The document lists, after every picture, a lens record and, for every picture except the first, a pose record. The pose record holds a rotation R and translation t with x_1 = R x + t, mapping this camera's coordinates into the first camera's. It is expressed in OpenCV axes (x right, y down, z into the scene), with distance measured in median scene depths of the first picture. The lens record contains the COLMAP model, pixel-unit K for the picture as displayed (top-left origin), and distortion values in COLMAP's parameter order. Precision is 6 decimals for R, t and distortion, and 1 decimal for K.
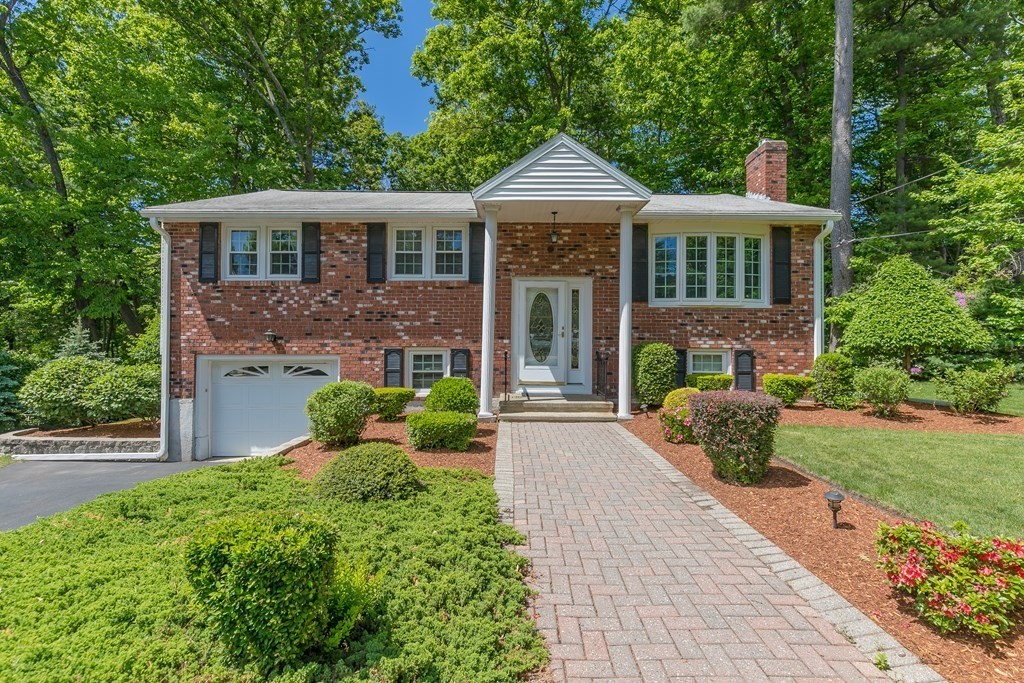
lens RADIAL K [[460.2, 0, 512.7], [0, 460.2, 341.4], [0, 0, 1]] dist [0.008367, -0.000101]
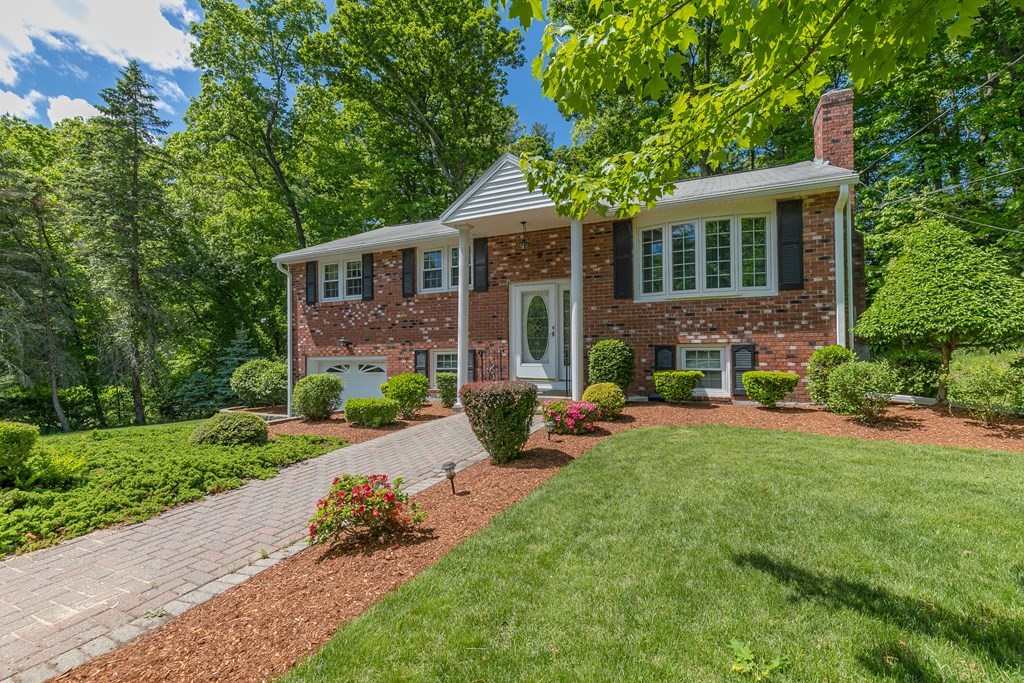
lens RADIAL K [[460.2, 0, 508.7], [0, 460.2, 342.7], [0, 0, 1]] dist [0.008367, -0.000101]
pose [[0.903735, -0.024303, -0.427403, 0.470866], [0.022919, 0.999702, -0.008384, 0.012251], [0.427479, -0.002219, 0.904022, -0.001828]]
